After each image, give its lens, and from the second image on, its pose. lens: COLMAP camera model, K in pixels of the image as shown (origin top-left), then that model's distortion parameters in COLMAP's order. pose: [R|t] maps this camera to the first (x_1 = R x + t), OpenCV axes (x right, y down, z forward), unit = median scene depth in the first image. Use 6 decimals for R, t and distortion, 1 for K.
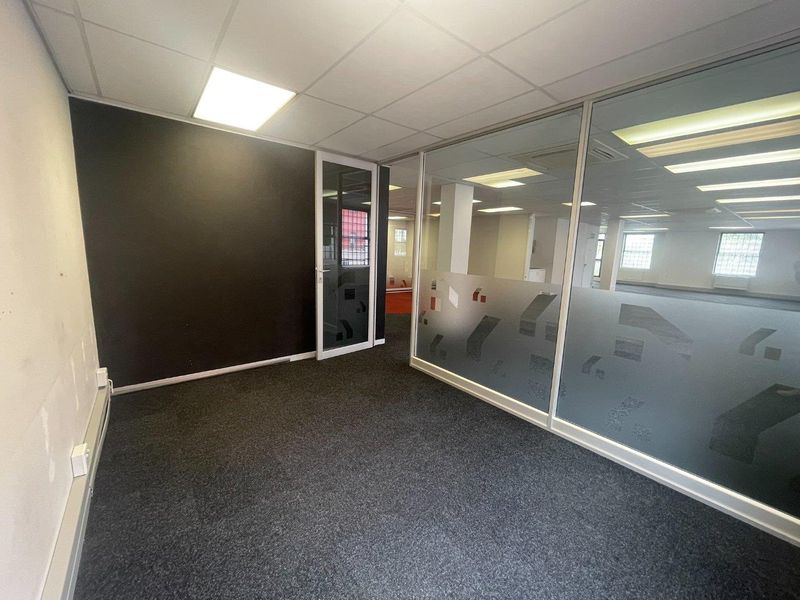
lens RADIAL K [[321.1, 0, 400.0], [0, 321.1, 300.0], [0, 0, 1]] dist [0.002922, 0.000316]
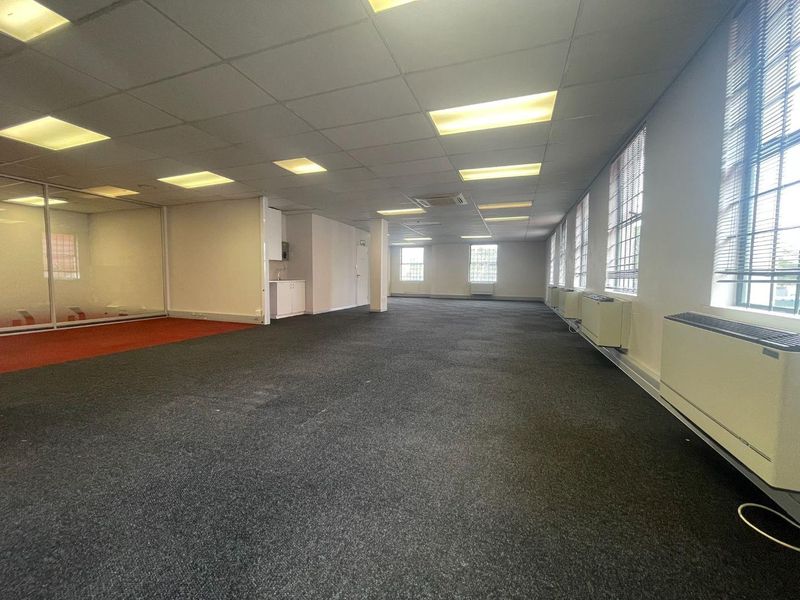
lens RADIAL K [[322.7, 0, 396.9], [0, 322.7, 296.6], [0, 0, 1]] dist [-0.003040, -0.000377]
pose [[0.852086, -0.058778, 0.520092, 0.202297], [0.103379, 0.992999, -0.057146, 0.005204], [-0.513092, 0.102459, 0.852197, 0.209872]]
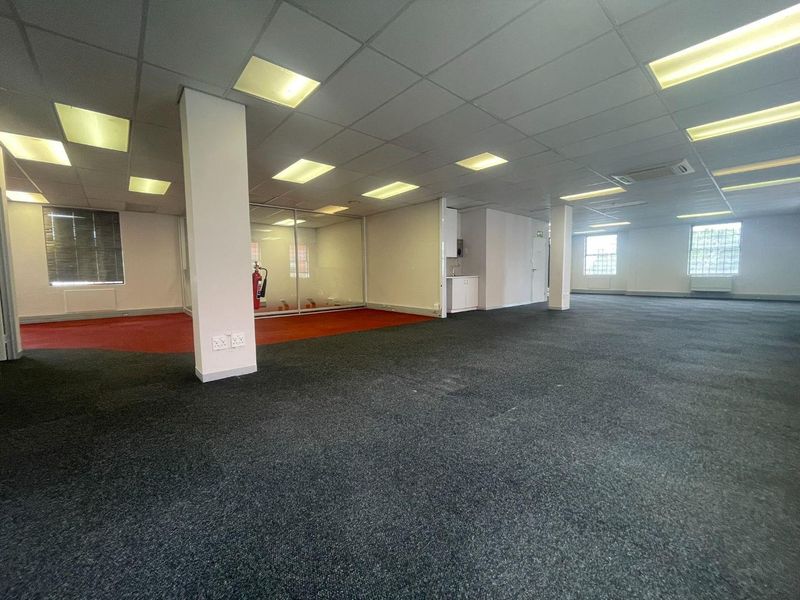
lens RADIAL K [[322.7, 0, 396.9], [0, 322.7, 296.6], [0, 0, 1]] dist [-0.003040, -0.000377]
pose [[0.997810, -0.051305, 0.041747, 0.190035], [0.054734, 0.994821, -0.085644, 0.005035], [-0.037137, 0.087742, 0.995451, 0.213440]]
